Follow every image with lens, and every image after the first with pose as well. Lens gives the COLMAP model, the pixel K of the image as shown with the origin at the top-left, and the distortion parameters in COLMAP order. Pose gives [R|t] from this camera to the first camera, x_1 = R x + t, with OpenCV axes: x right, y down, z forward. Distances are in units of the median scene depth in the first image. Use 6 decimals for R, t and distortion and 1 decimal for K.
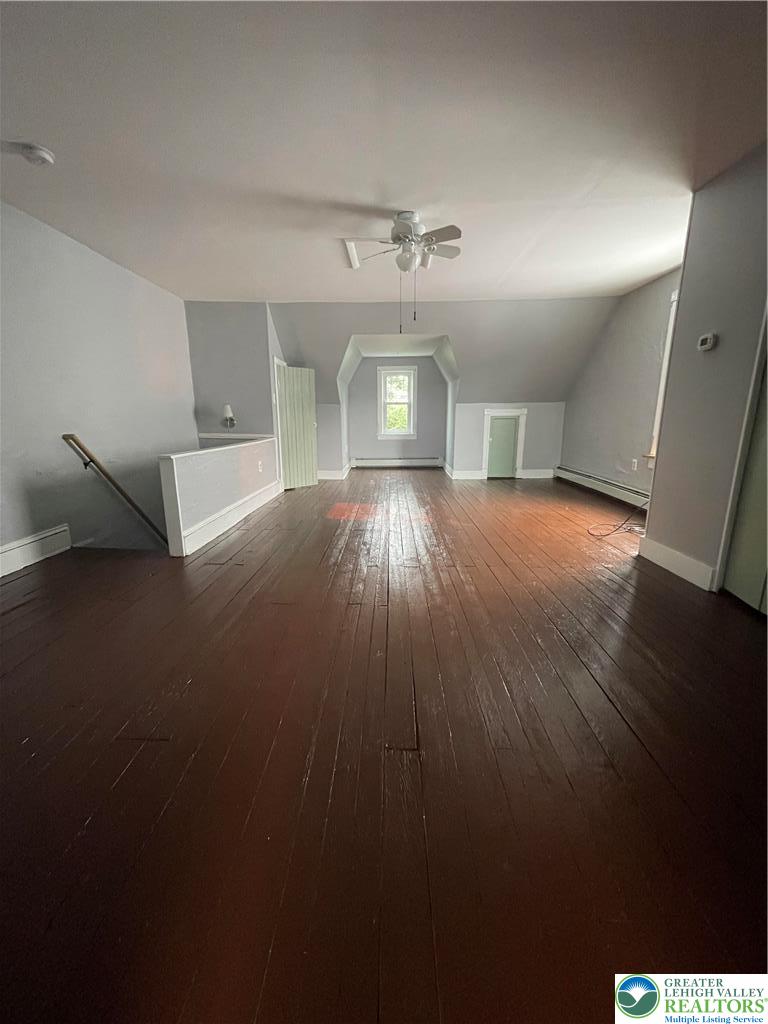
lens RADIAL K [[413.7, 0, 379.7], [0, 413.7, 512.0], [0, 0, 1]] dist [-0.000717, 0.001002]
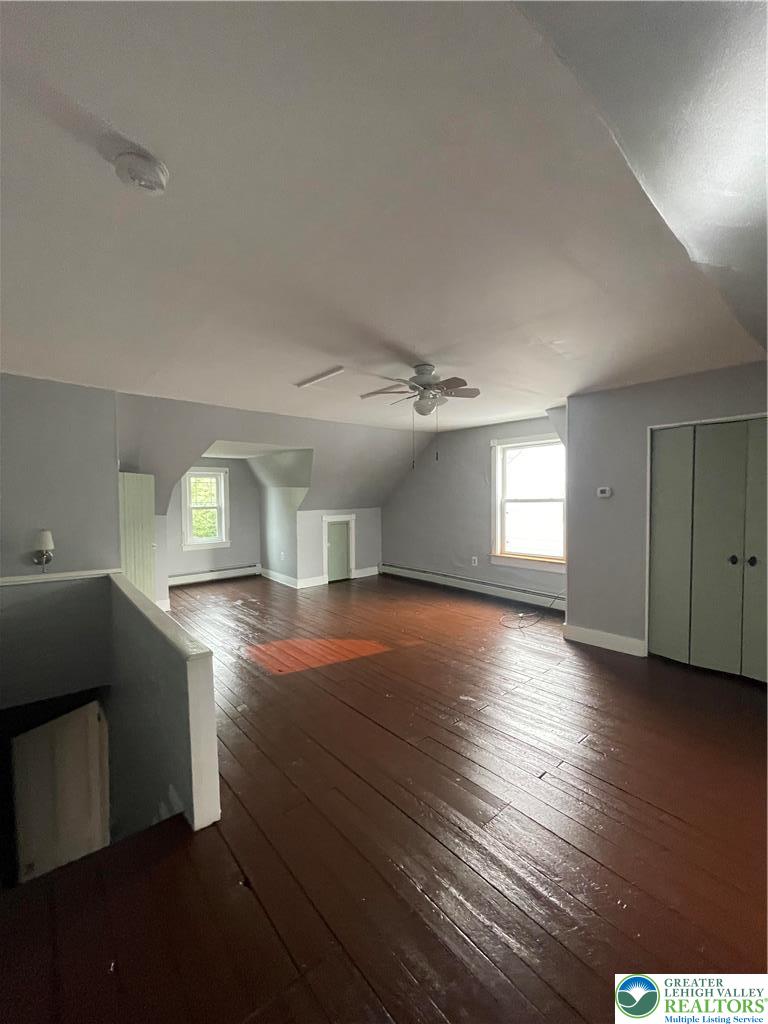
lens RADIAL K [[413.7, 0, 379.7], [0, 413.7, 512.0], [0, 0, 1]] dist [-0.000717, 0.001002]
pose [[0.744242, -0.026477, 0.667386, -0.320578], [0.157073, 0.978128, -0.136356, -0.096283], [-0.649178, 0.206310, 0.732123, 0.159896]]
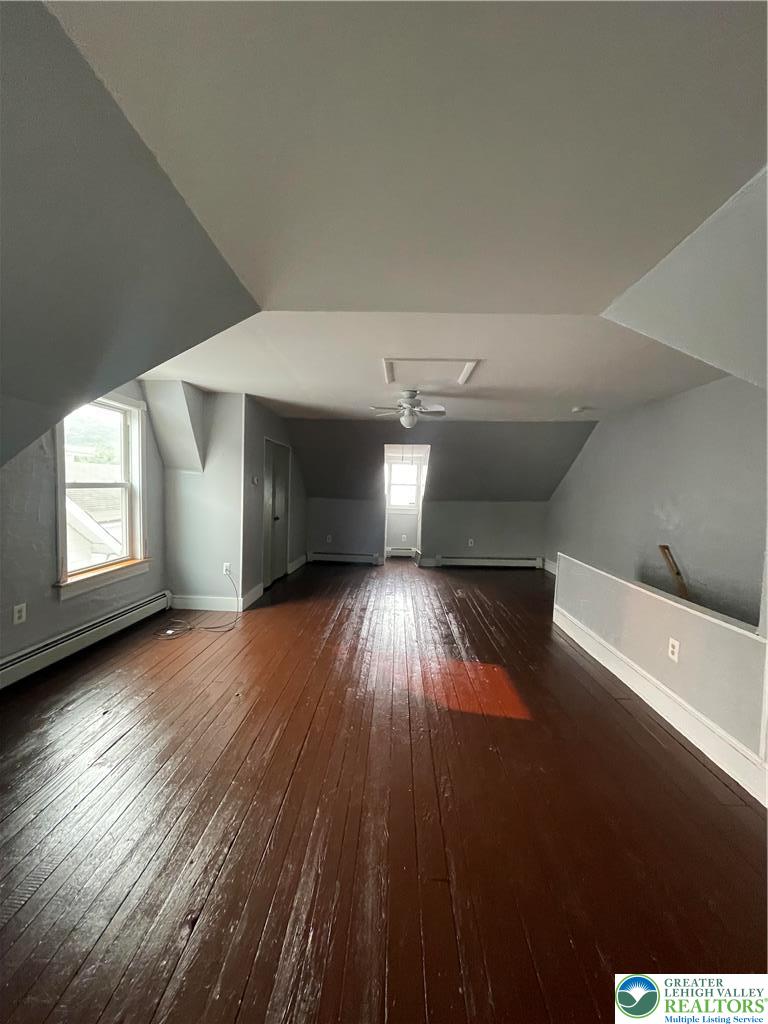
lens RADIAL K [[413.7, 0, 379.7], [0, 413.7, 512.0], [0, 0, 1]] dist [-0.000717, 0.001002]
pose [[-0.999550, -0.025882, 0.015140, 0.061893], [-0.020325, 0.956043, 0.292522, -0.315452], [-0.022046, 0.292083, -0.956139, 1.083690]]
